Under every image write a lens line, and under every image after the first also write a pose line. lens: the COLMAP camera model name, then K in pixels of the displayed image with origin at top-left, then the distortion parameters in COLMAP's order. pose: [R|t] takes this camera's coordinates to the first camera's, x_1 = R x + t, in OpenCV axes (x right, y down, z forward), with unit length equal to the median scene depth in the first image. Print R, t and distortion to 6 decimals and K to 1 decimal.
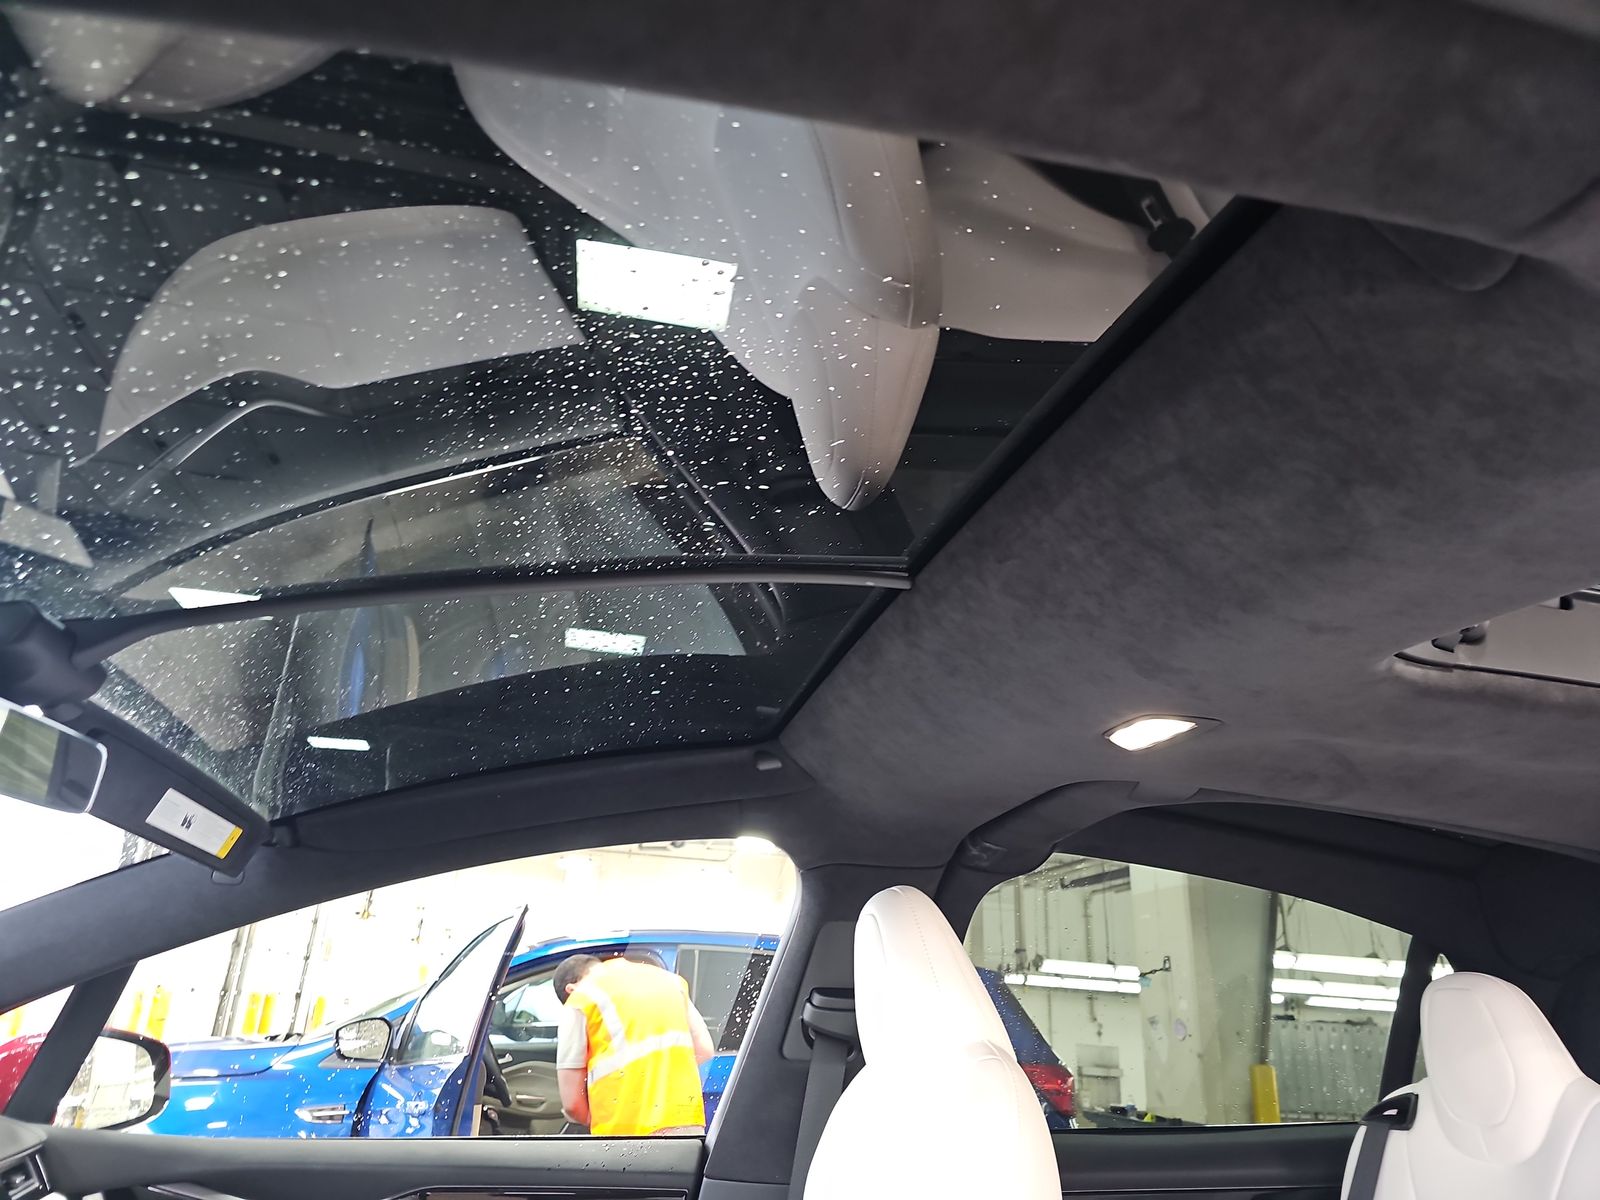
lens RADIAL K [[1063.0, 0, 788.3], [0, 1063.0, 597.6], [0, 0, 1]] dist [0.048131, -0.052406]
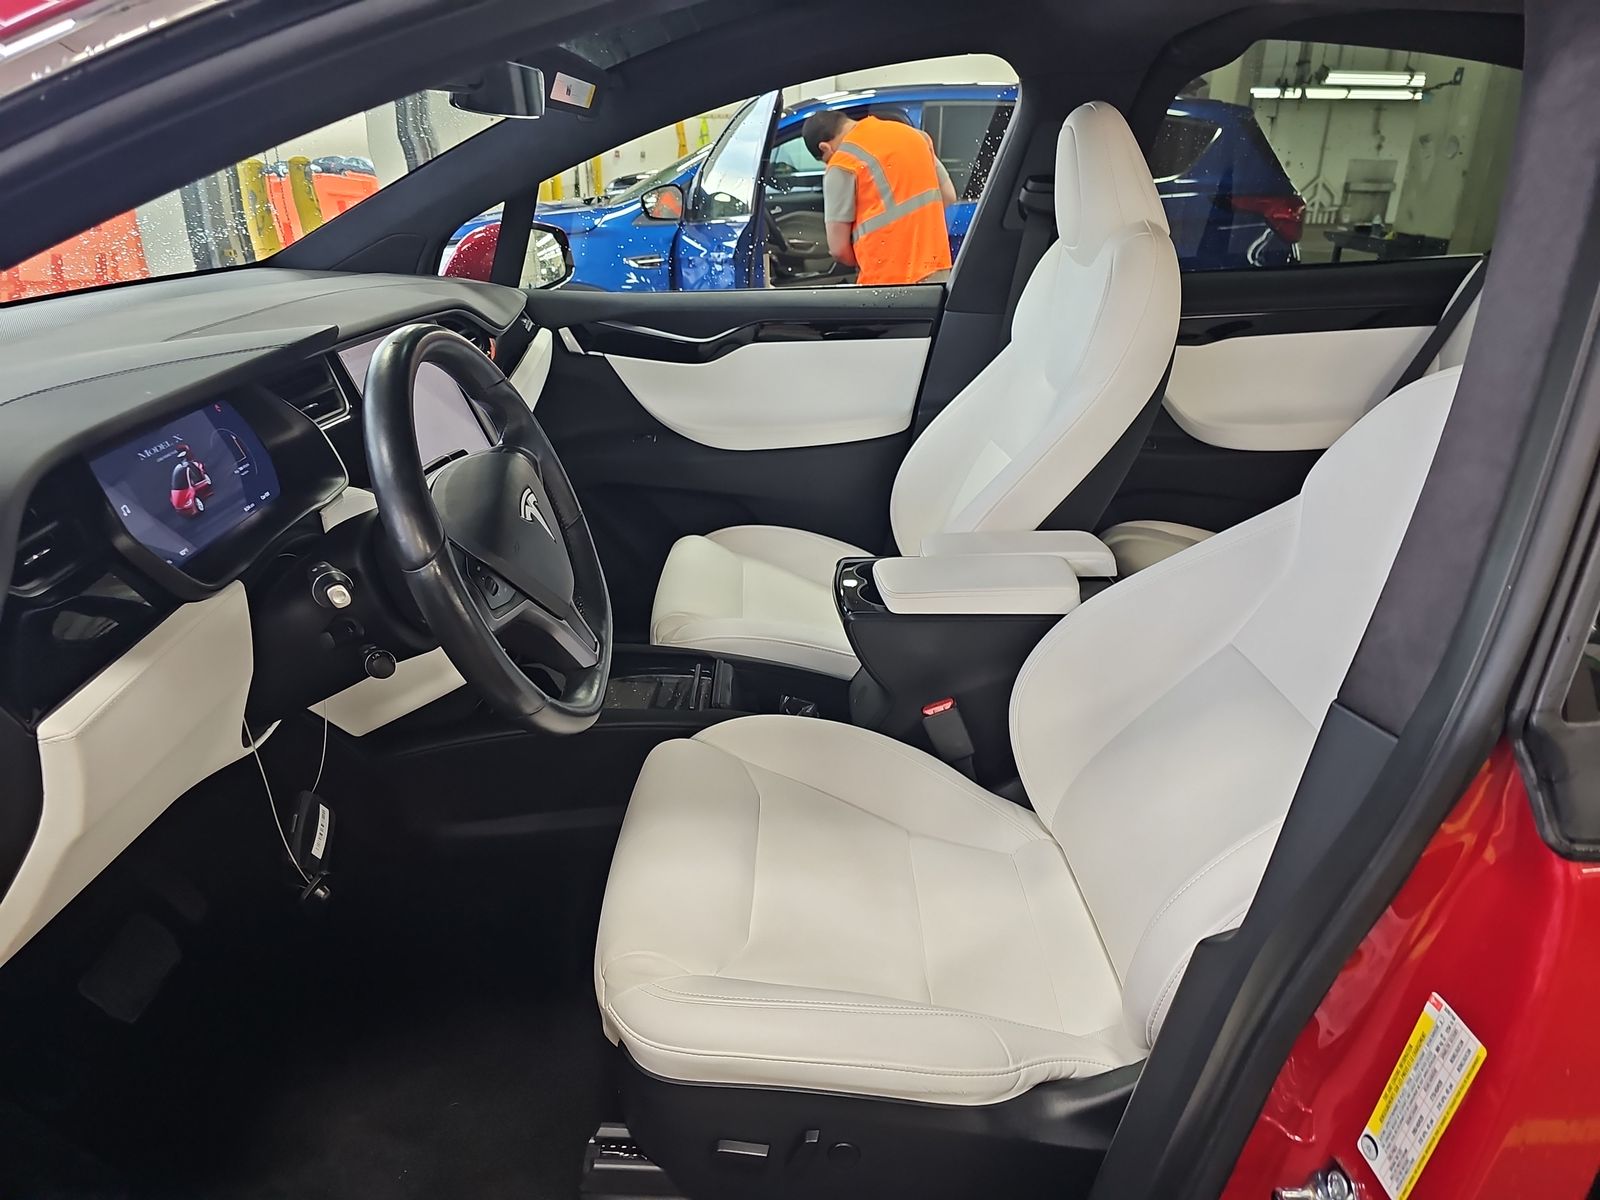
lens RADIAL K [[1063.0, 0, 788.3], [0, 1063.0, 597.6], [0, 0, 1]] dist [0.048131, -0.052406]
pose [[0.976044, 0.039852, -0.213893, 0.014440], [0.120274, 0.720393, 0.683058, -0.069820], [0.181309, -0.692421, 0.698342, -0.114706]]
